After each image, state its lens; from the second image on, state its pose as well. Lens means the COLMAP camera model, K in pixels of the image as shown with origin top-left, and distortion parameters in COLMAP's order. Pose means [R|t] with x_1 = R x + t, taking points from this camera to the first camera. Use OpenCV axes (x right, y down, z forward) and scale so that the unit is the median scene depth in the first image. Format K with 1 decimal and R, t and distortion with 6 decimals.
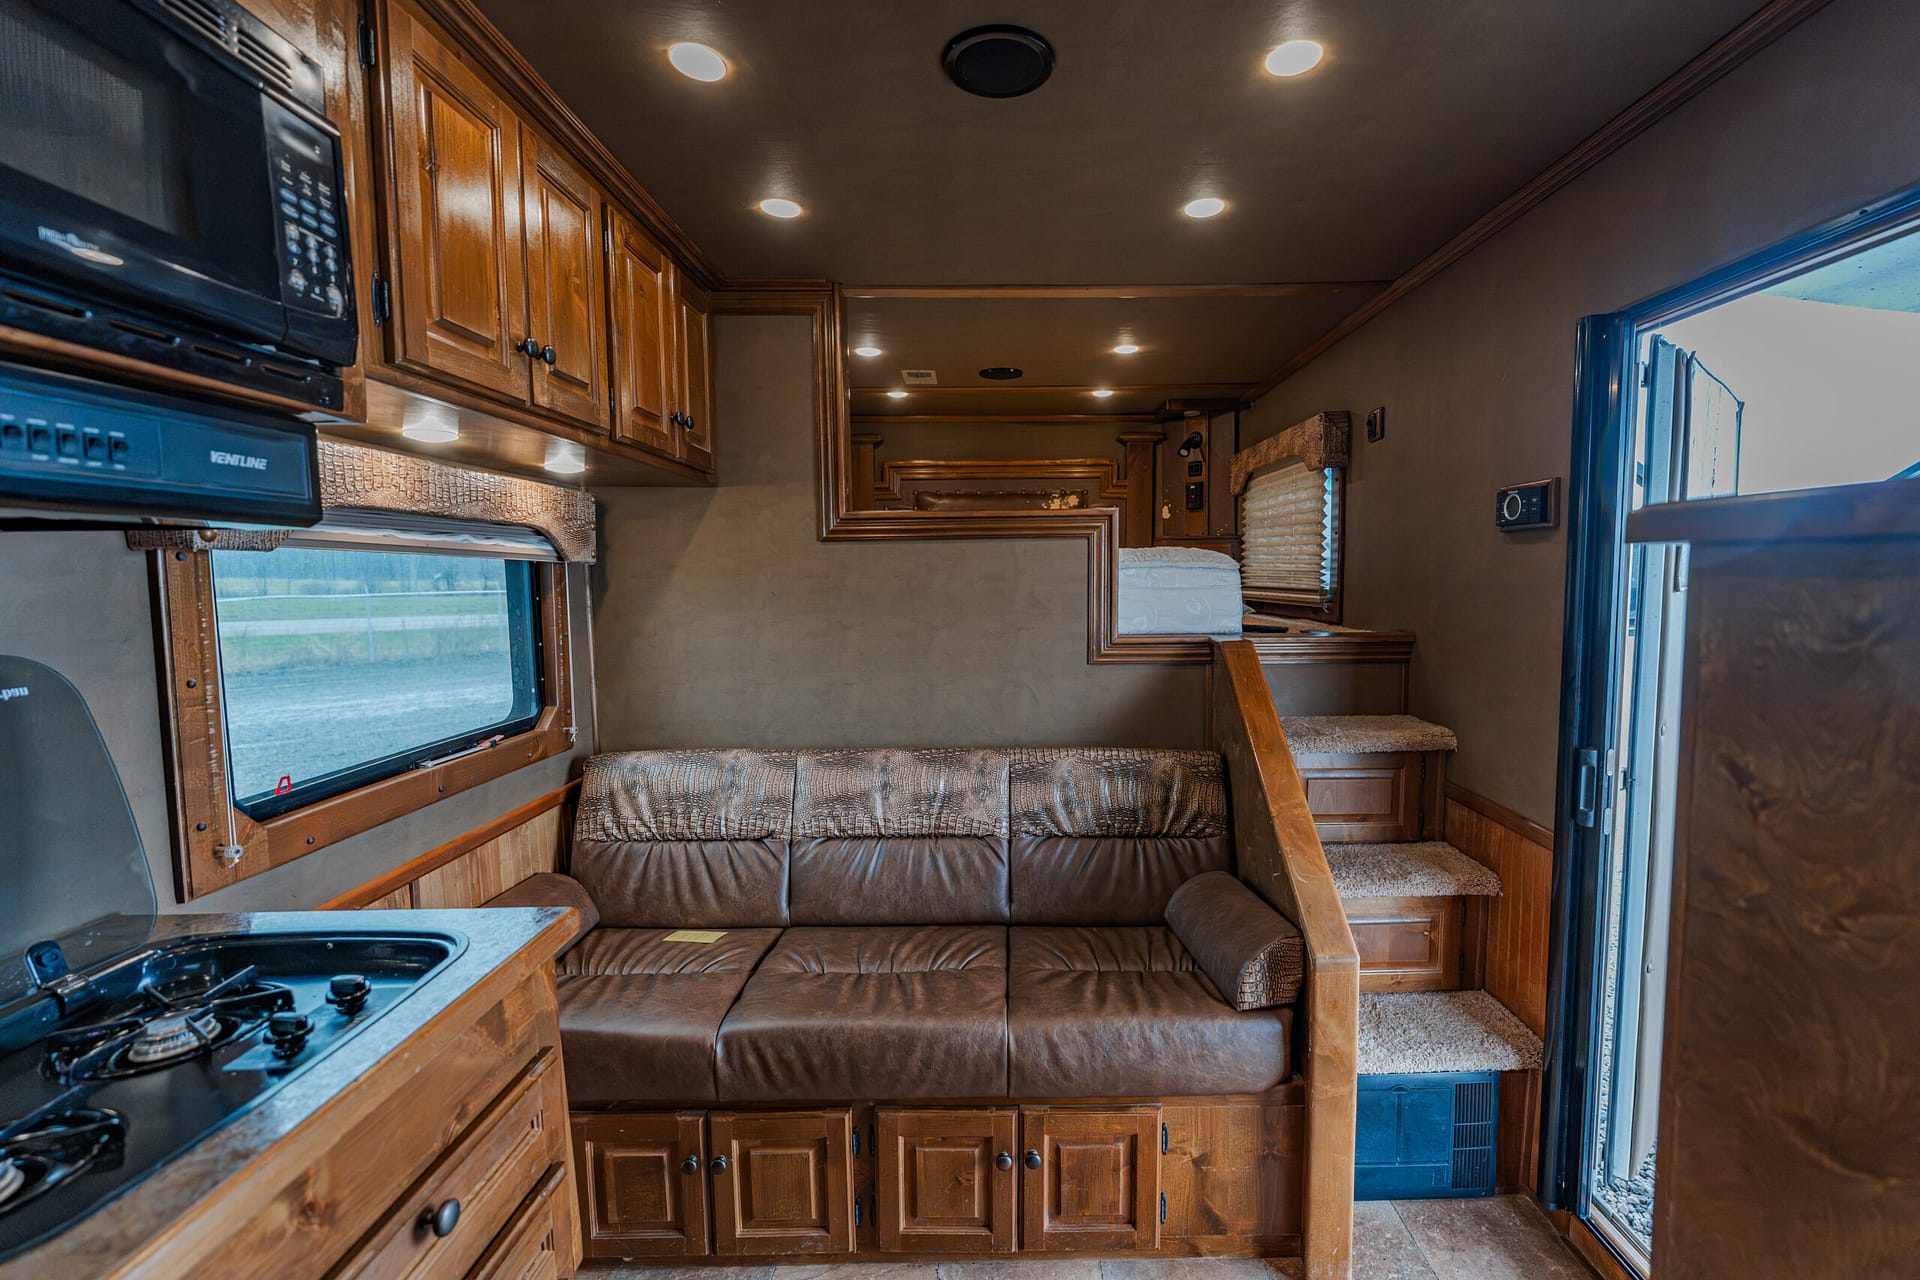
lens RADIAL K [[852.7, 0, 946.4], [0, 852.7, 600.9], [0, 0, 1]] dist [-0.001346, -0.000636]
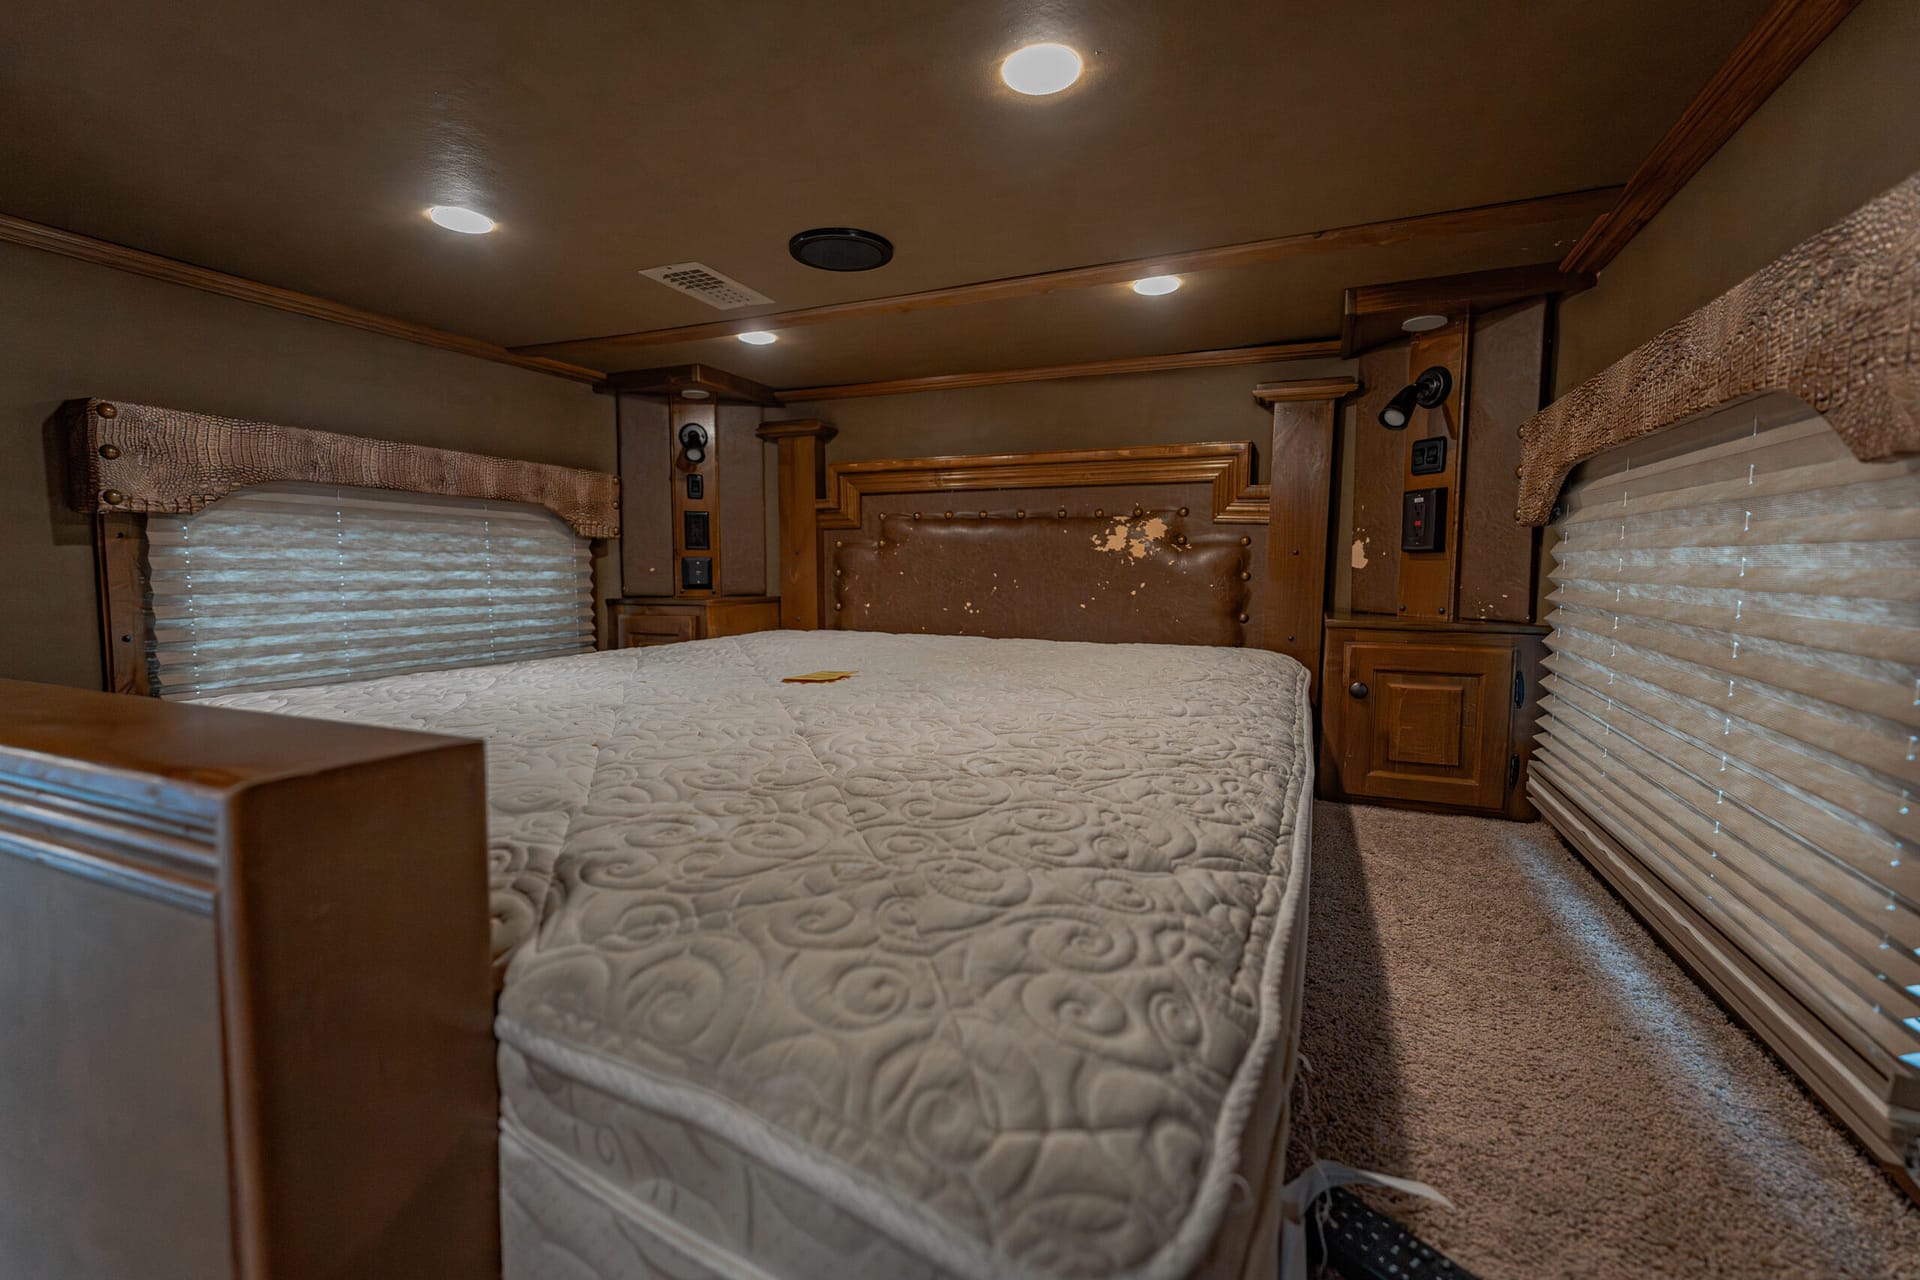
lens RADIAL K [[773.6, 0, 960.0], [0, 773.6, 640.0], [0, 0, 1]] dist [-0.000564, -0.000564]
pose [[0.933182, 0.045211, -0.356548, 0.218441], [-0.020431, 0.997125, 0.072966, -0.088697], [0.358822, -0.060806, 0.931423, 0.562844]]
